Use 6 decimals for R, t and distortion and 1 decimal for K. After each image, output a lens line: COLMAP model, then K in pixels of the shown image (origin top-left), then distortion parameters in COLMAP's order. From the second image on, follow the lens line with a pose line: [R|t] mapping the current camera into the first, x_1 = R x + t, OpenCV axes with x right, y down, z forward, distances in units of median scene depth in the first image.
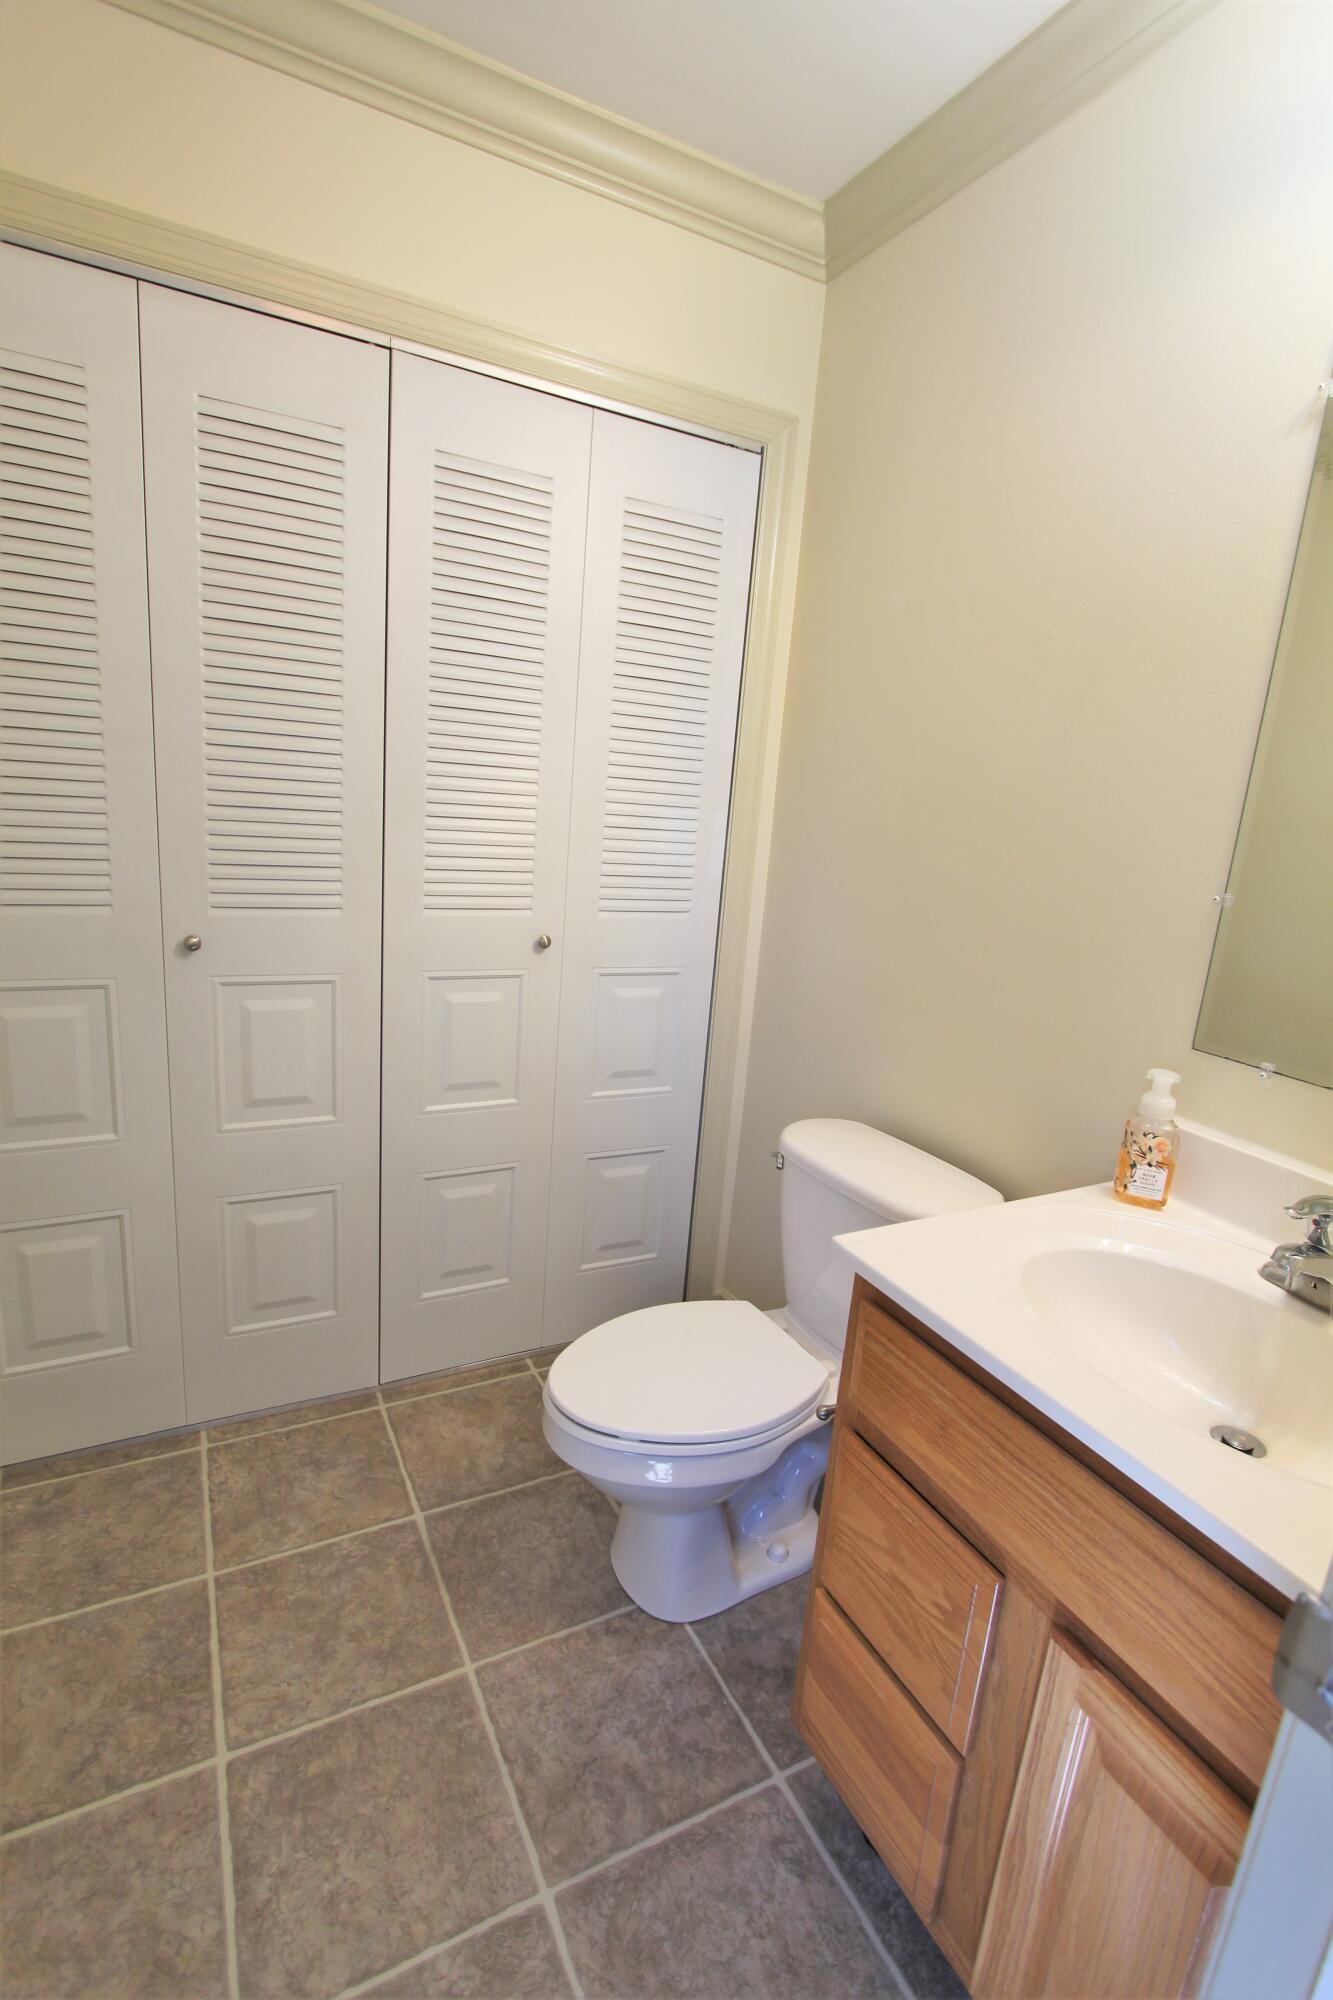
lens RADIAL K [[922.7, 0, 667.6], [0, 922.7, 1010.1], [0, 0, 1]] dist [-0.023232, 0.004827]
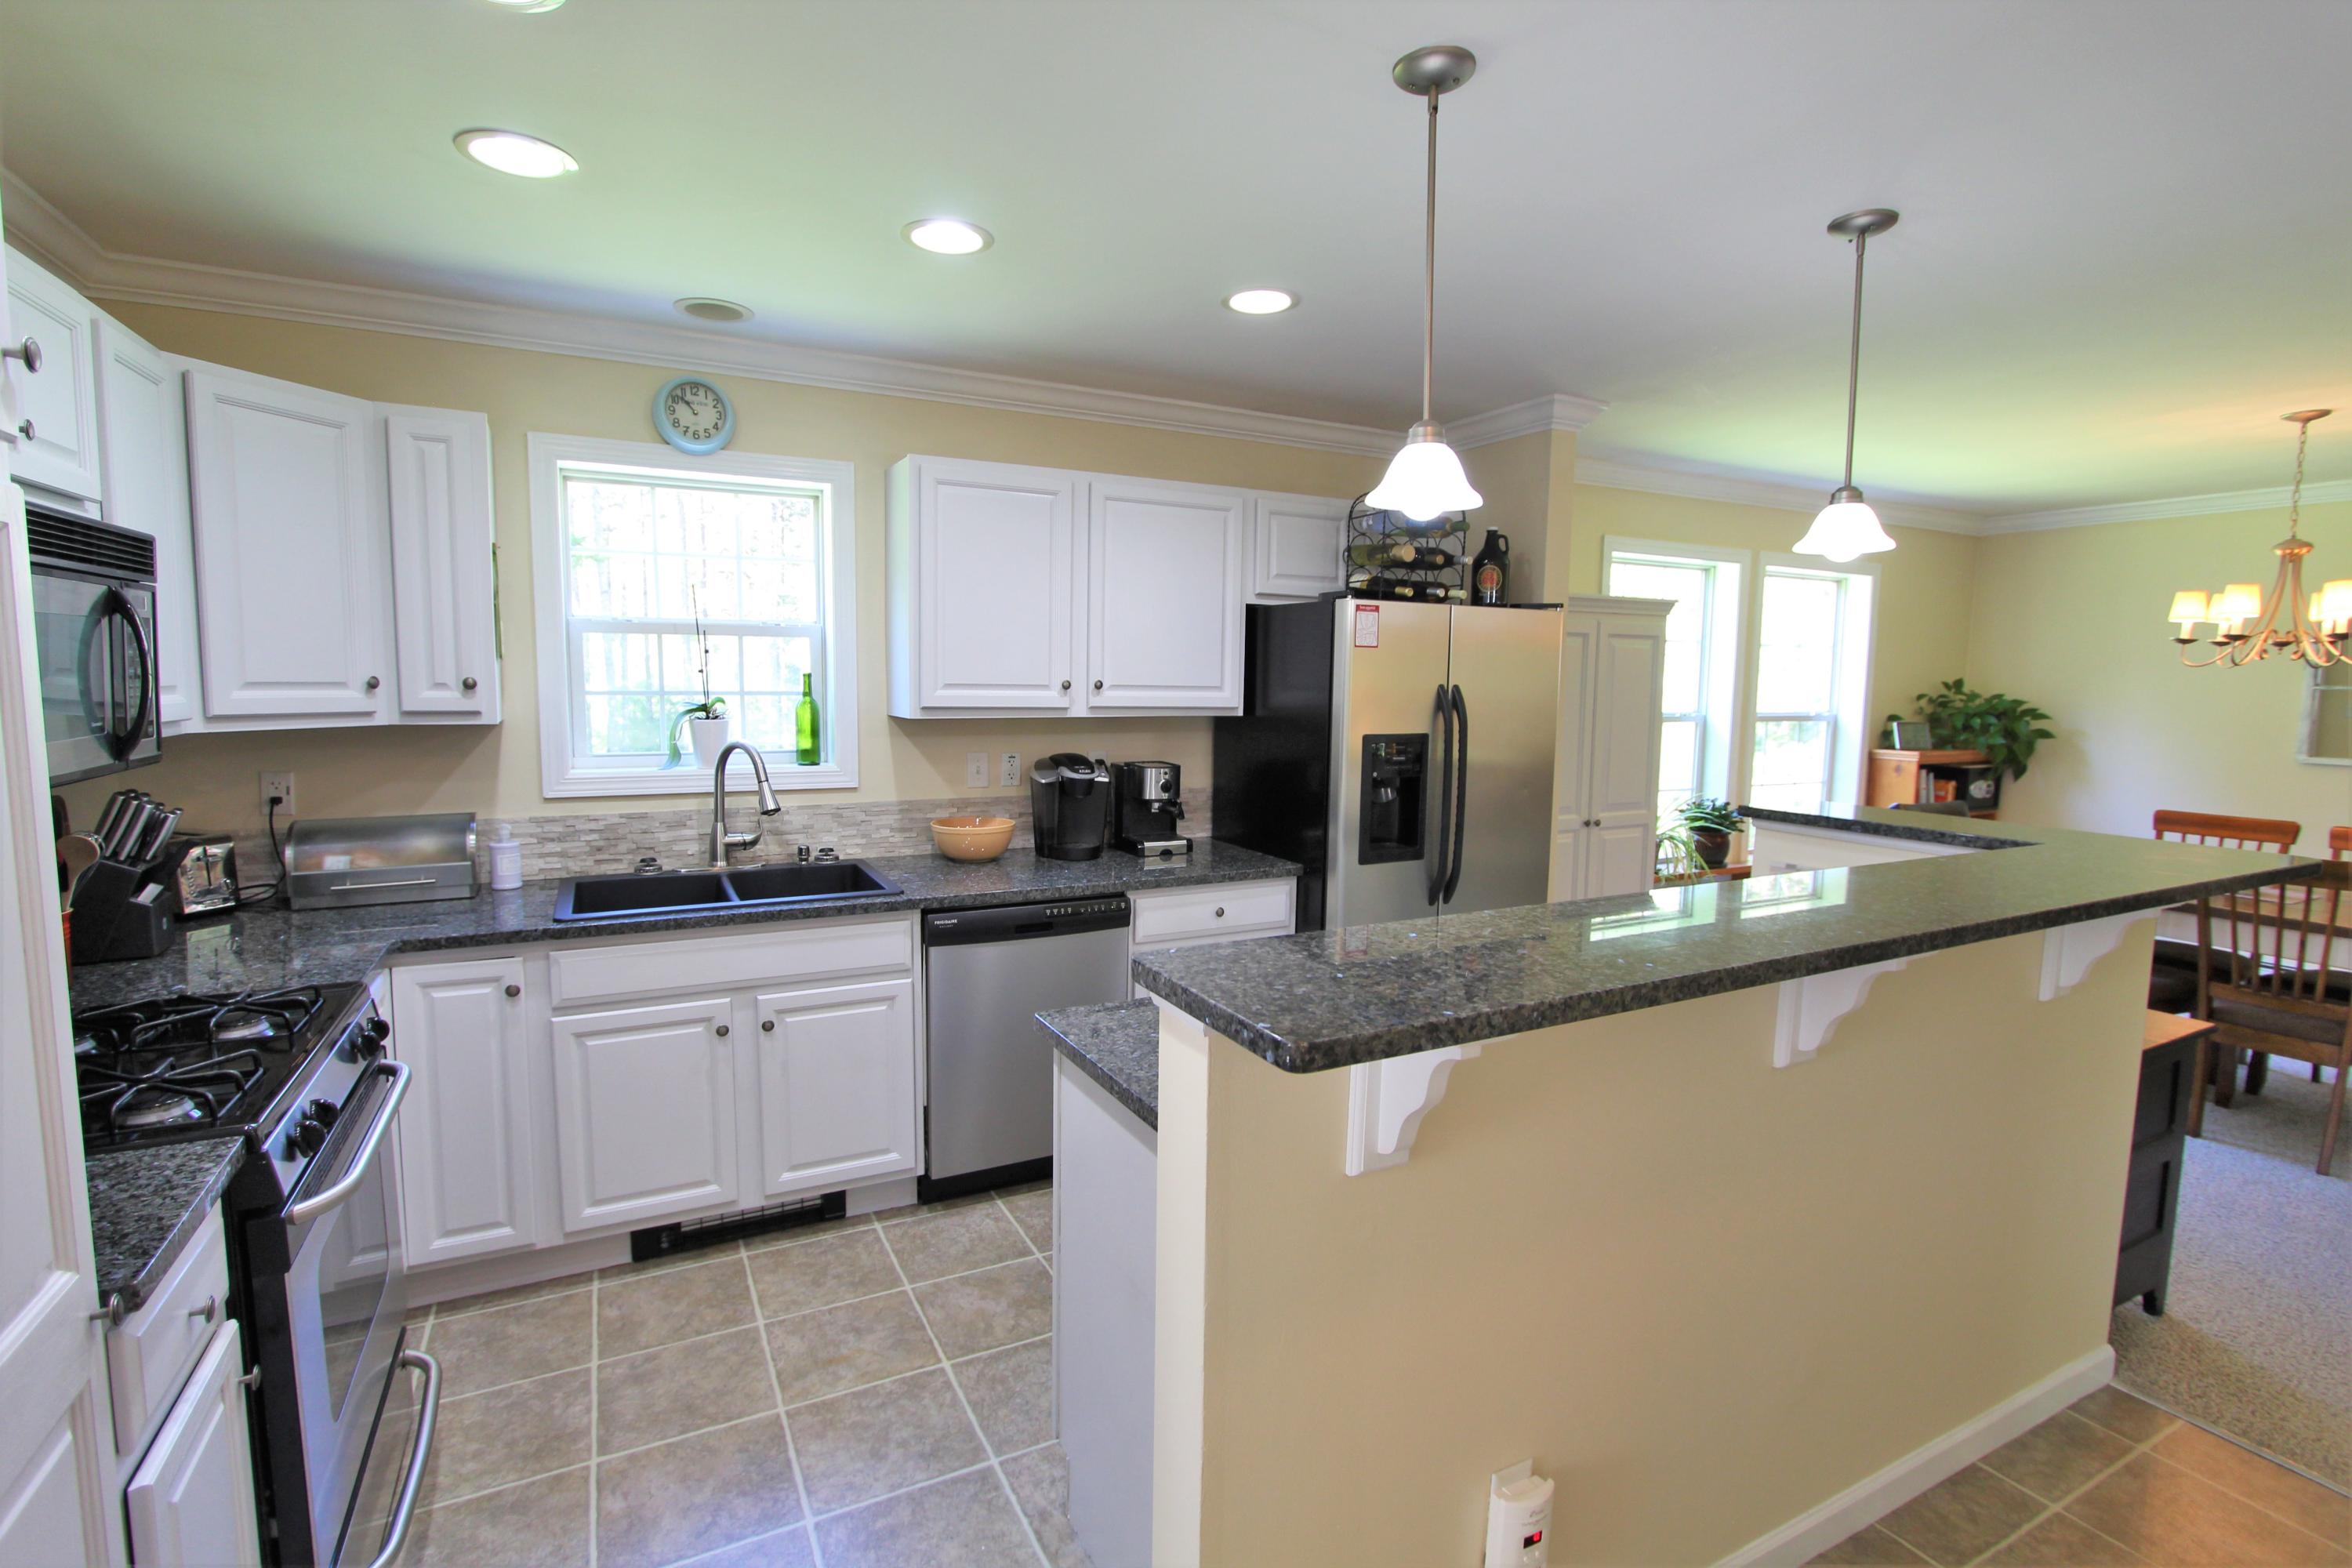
lens RADIAL K [[1085.1, 0, 1170.8], [0, 1085.1, 789.4], [0, 0, 1]] dist [-0.023232, 0.004827]
pose [[0.998070, -0.061685, -0.007096, 0.088065], [0.060305, 0.990218, -0.125826, 0.003828], [0.014788, 0.125156, 0.992027, -0.551516]]
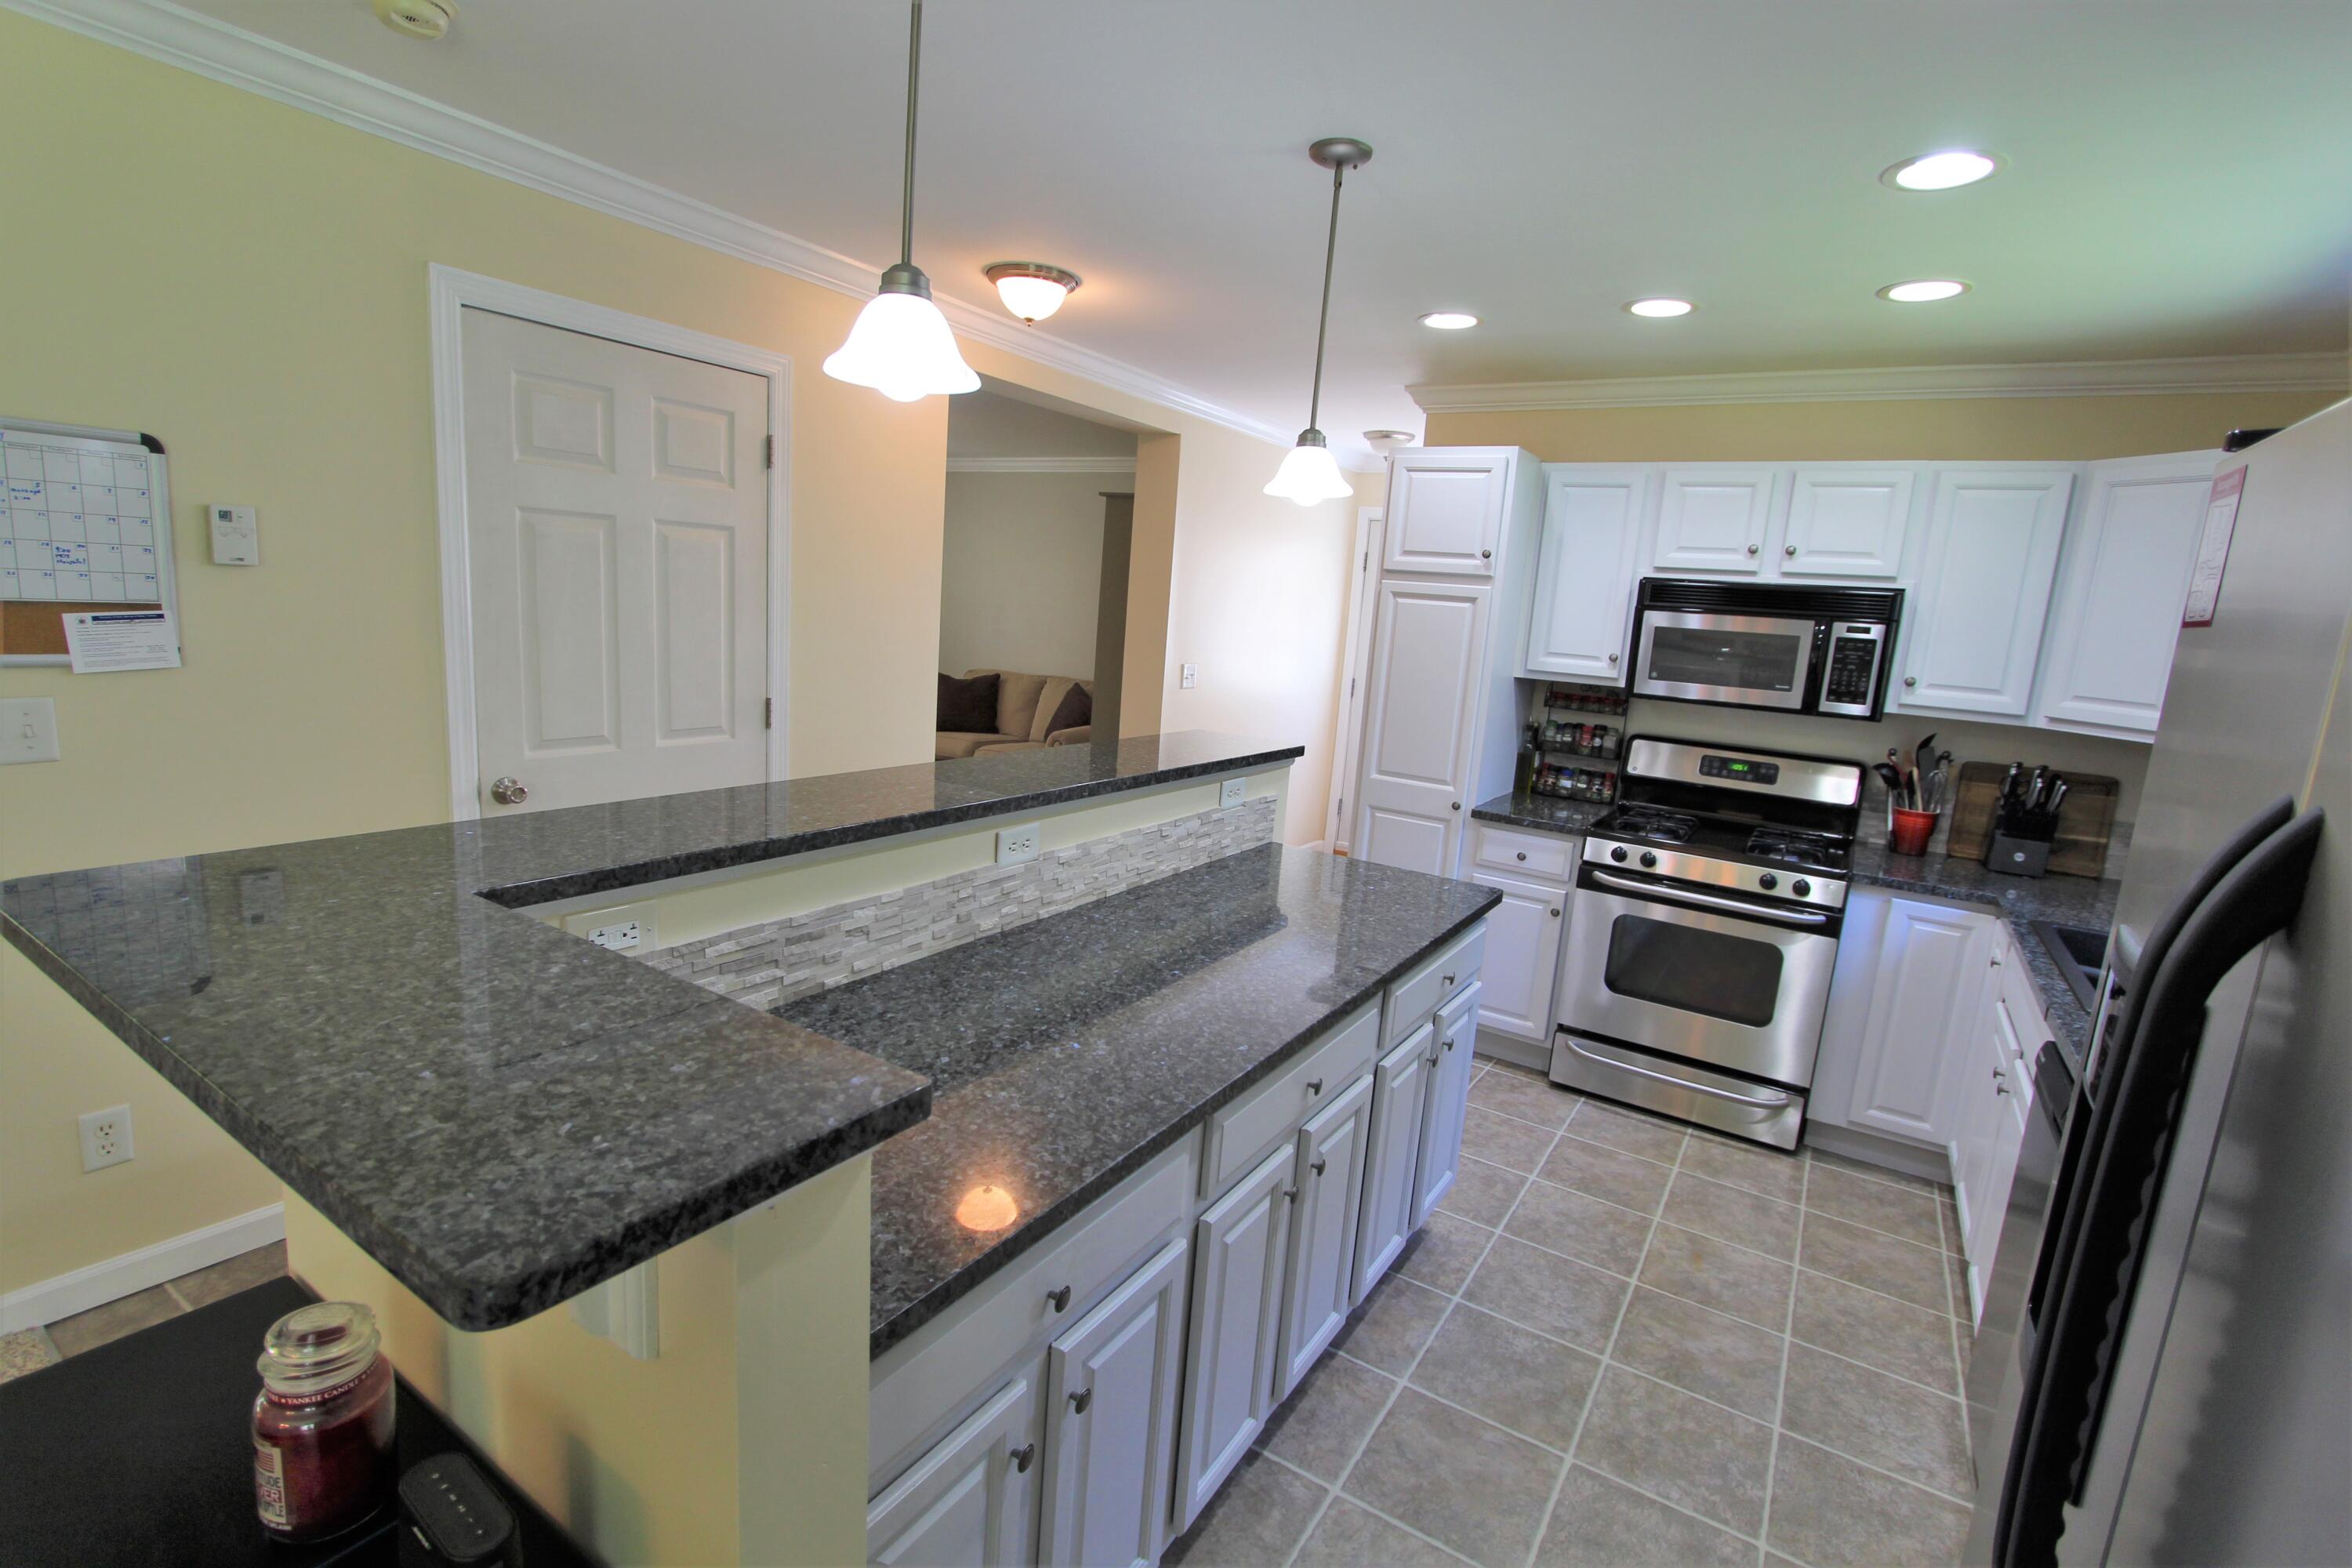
lens RADIAL K [[1085.1, 0, 1170.8], [0, 1085.1, 789.4], [0, 0, 1]] dist [-0.023232, 0.004827]
pose [[-0.858120, -0.049738, -0.511035, 1.280812], [-0.246940, 0.912607, 0.325835, -0.498648], [0.450168, 0.405800, -0.795409, 1.856966]]
